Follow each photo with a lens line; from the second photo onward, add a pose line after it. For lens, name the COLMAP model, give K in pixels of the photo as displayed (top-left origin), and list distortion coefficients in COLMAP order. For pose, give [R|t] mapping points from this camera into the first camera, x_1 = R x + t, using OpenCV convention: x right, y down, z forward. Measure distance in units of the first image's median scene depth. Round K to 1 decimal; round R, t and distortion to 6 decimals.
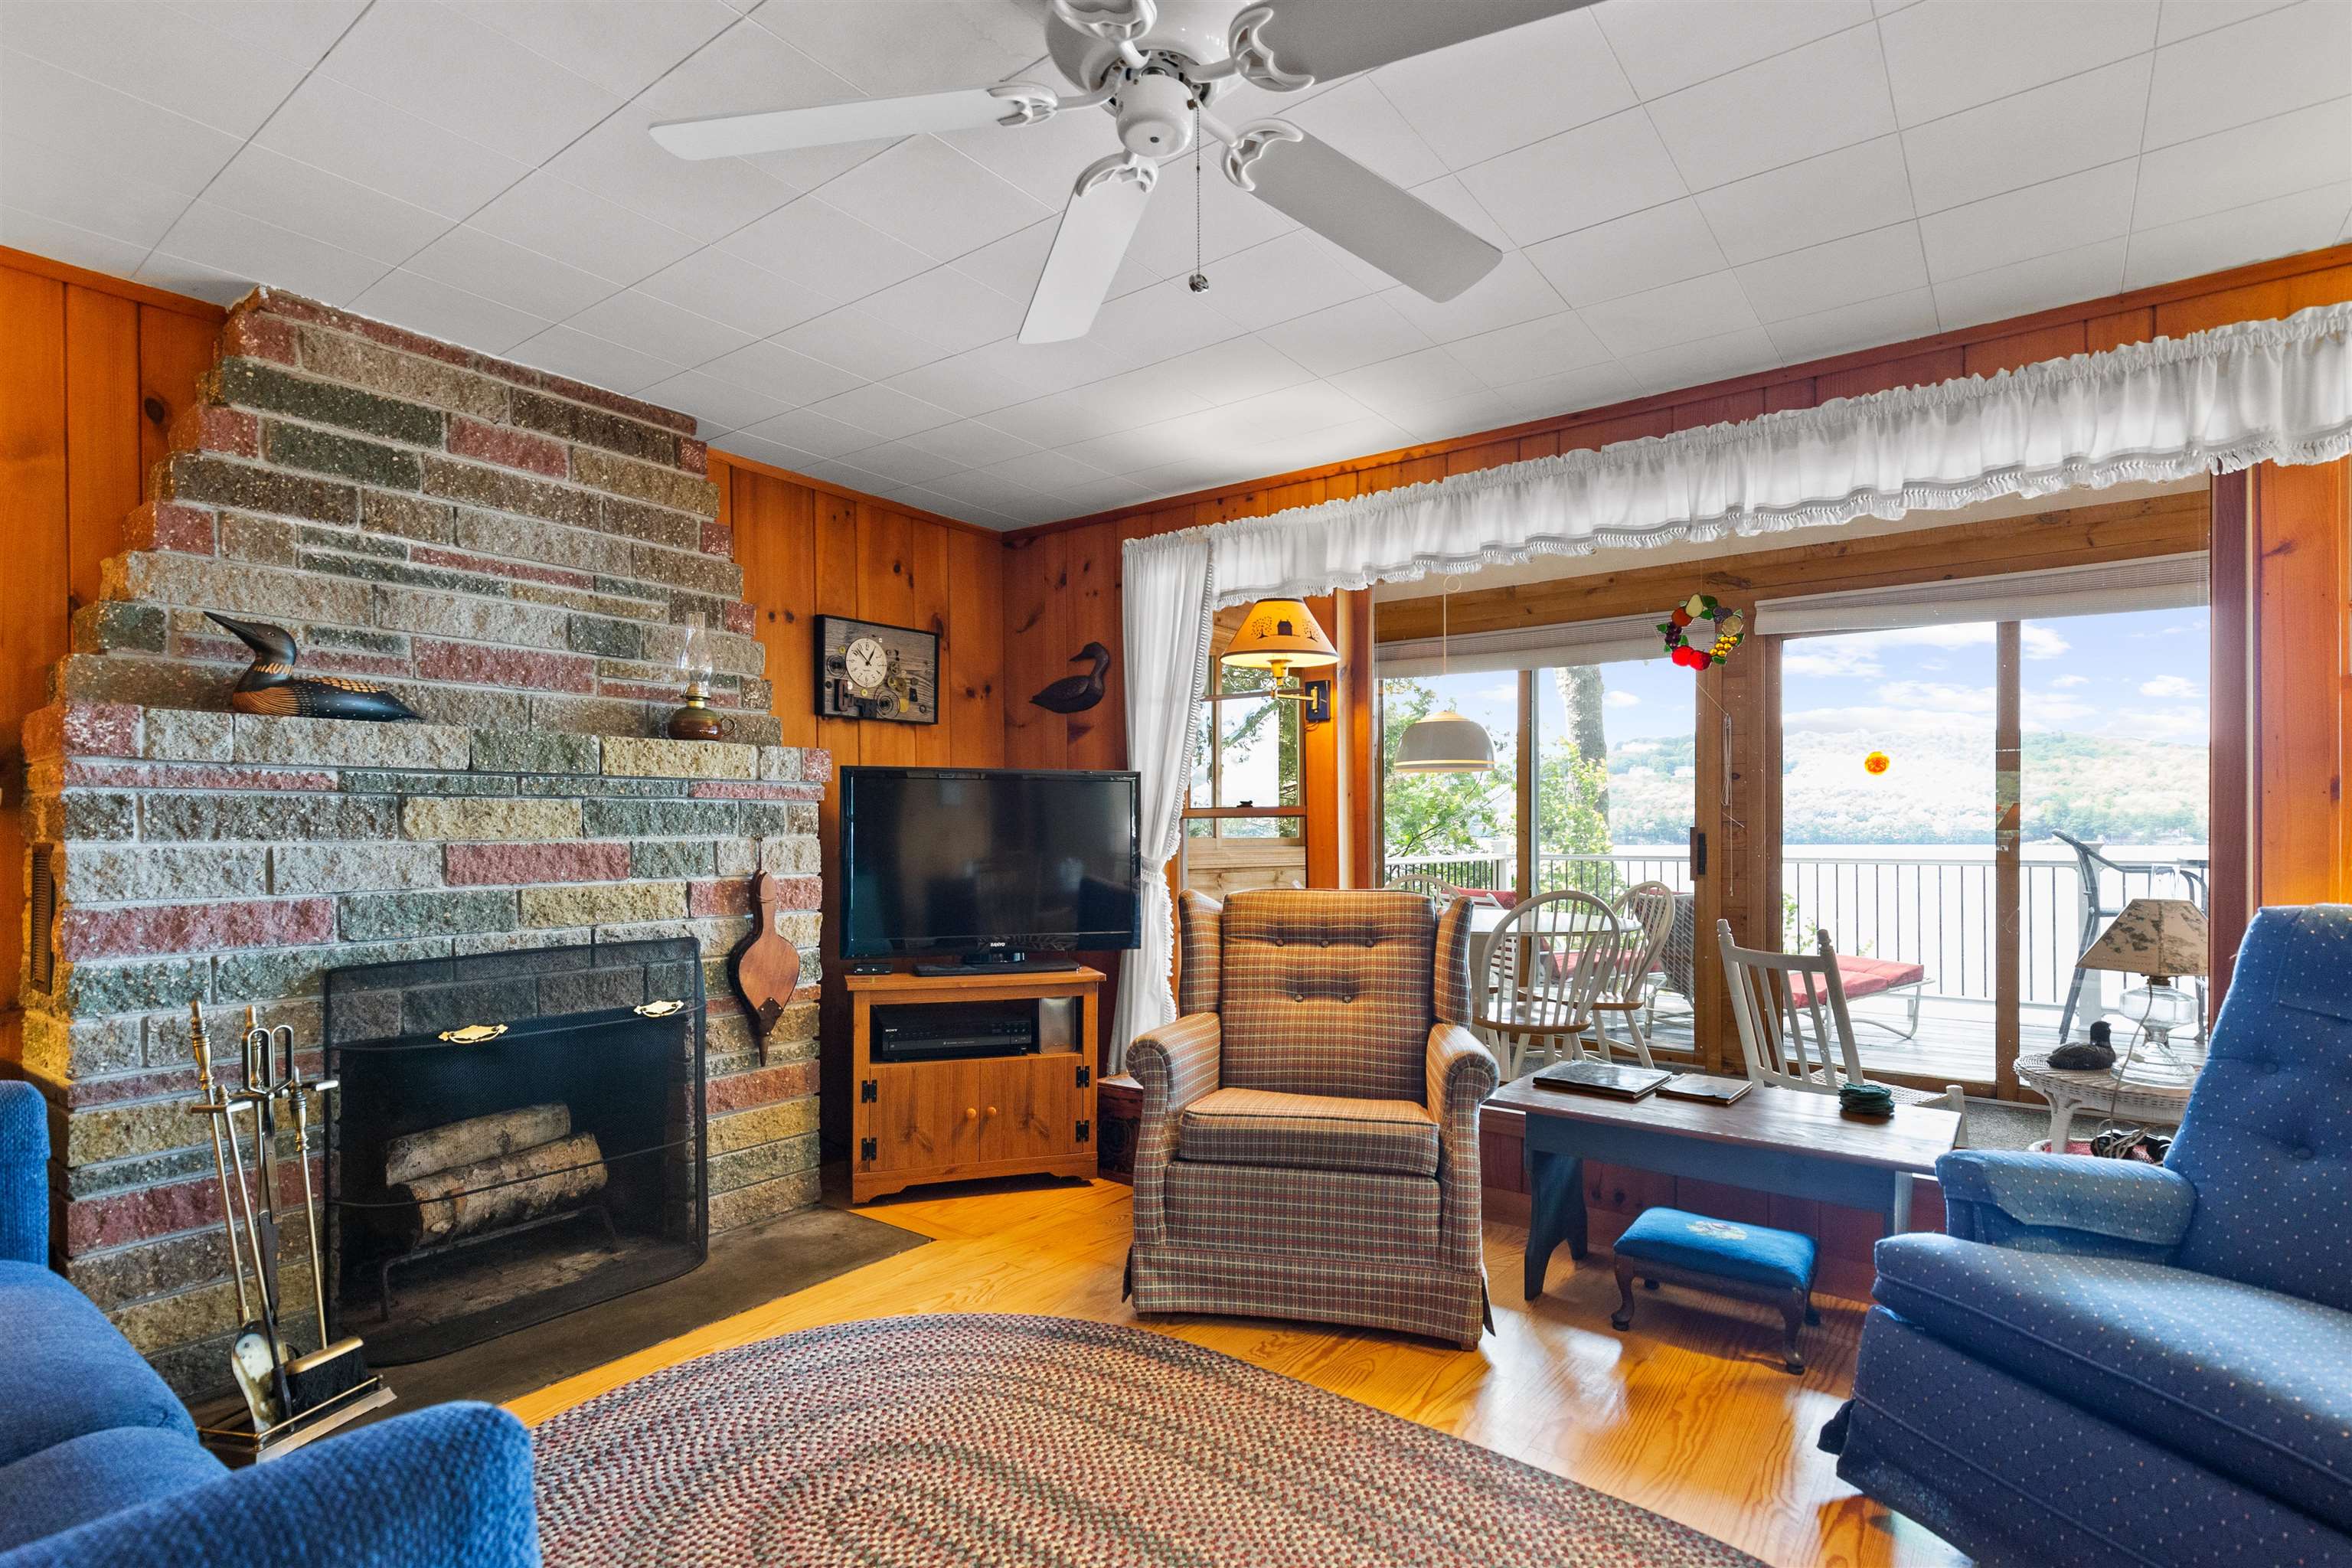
lens RADIAL K [[1132.8, 0, 1206.1], [0, 1132.8, 834.1], [0, 0, 1]] dist [0.006392, 0.000047]
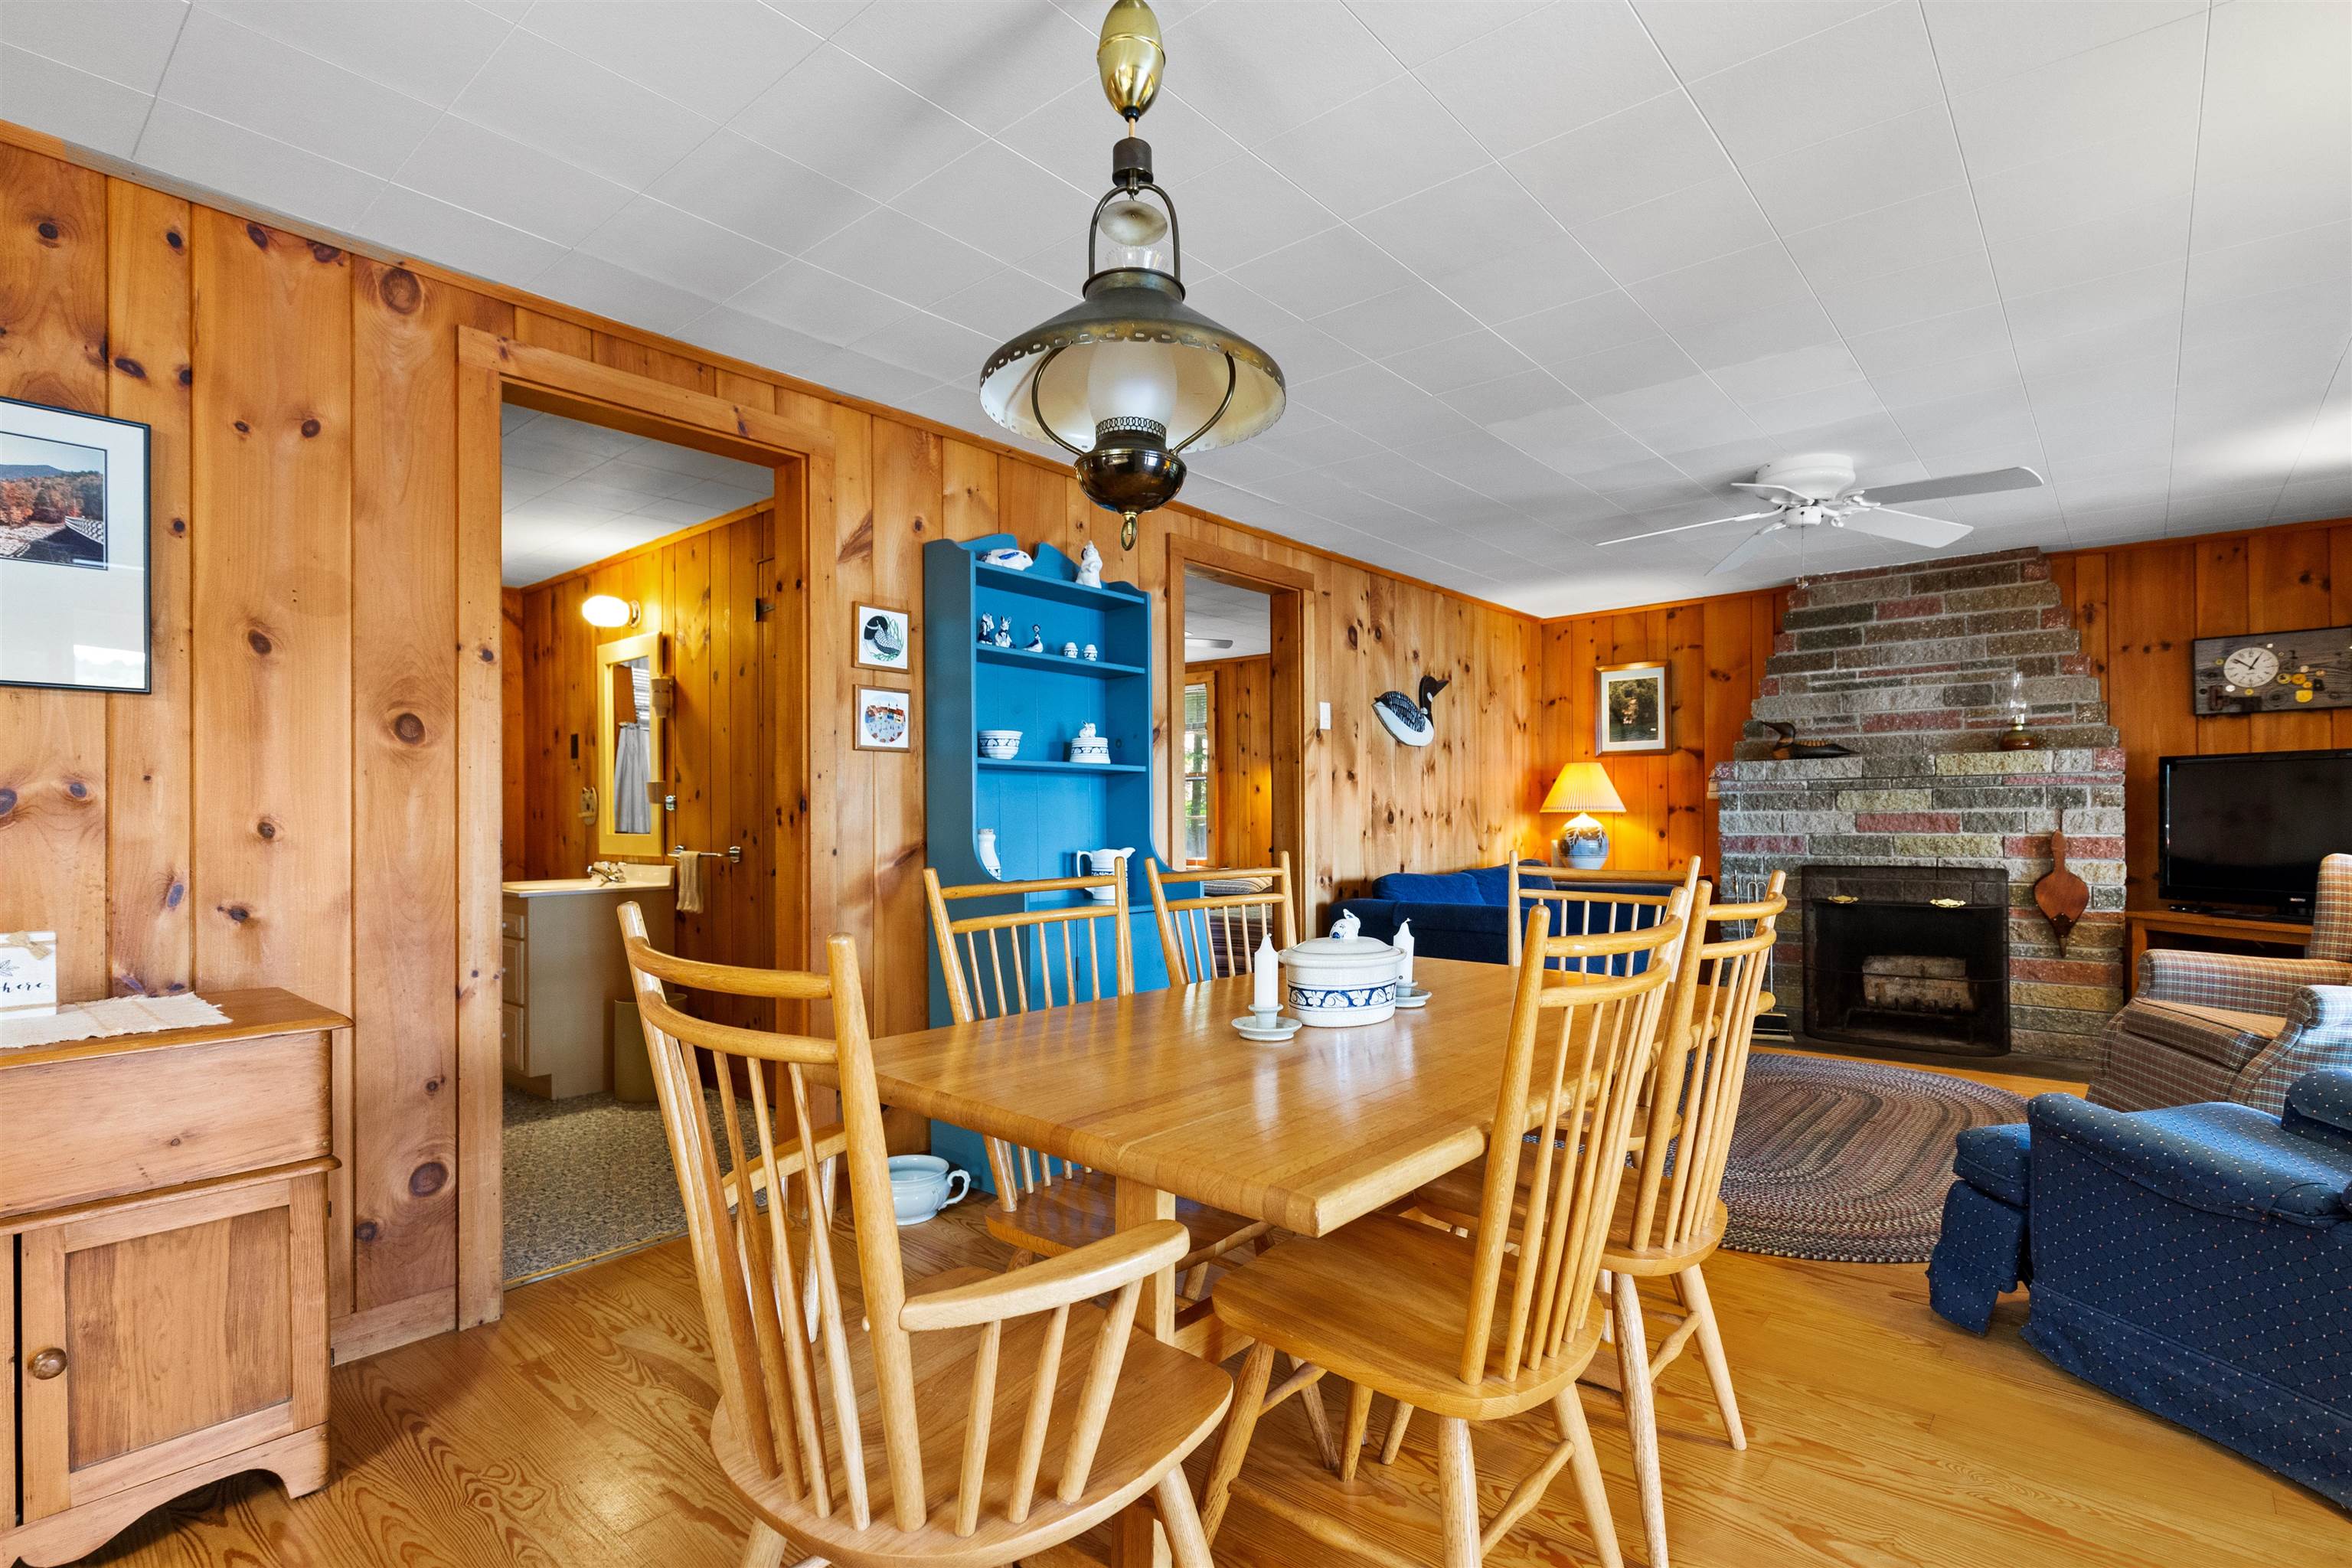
lens RADIAL K [[1132.8, 0, 1176.4], [0, 1132.8, 801.2], [0, 0, 1]] dist [0.006392, 0.000047]
pose [[-0.079526, -0.009177, -0.996791, 1.325229], [0.002058, 0.999954, -0.009370, 0.004099], [0.996831, -0.002796, -0.079503, -0.083244]]
